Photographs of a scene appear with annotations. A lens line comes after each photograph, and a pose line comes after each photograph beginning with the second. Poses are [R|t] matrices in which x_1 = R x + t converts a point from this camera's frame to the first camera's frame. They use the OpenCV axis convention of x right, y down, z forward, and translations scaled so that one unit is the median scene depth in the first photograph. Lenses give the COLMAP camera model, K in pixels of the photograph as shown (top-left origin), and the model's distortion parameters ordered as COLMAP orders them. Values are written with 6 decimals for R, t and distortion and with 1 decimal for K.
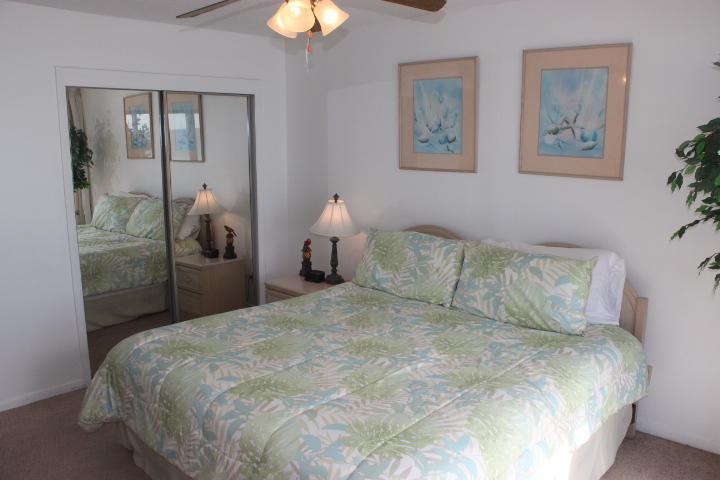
lens RADIAL K [[609.7, 0, 360.3], [0, 609.7, 213.9], [0, 0, 1]] dist [0.005437, 0.004022]
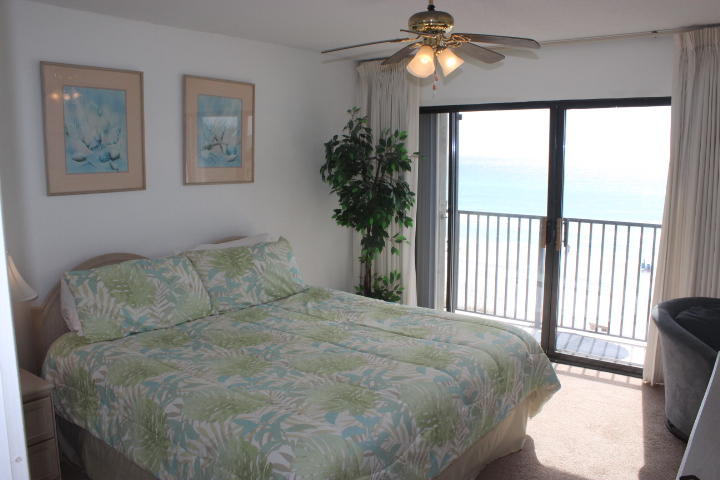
lens RADIAL K [[583.5, 0, 360.0], [0, 583.5, 240.0], [0, 0, 1]] dist [-0.188645, 0.165643]
pose [[-0.058491, -0.144691, 0.987747, -0.779311], [0.143186, 0.977994, 0.151742, -0.080756], [-0.987966, 0.150307, -0.036486, 0.733020]]
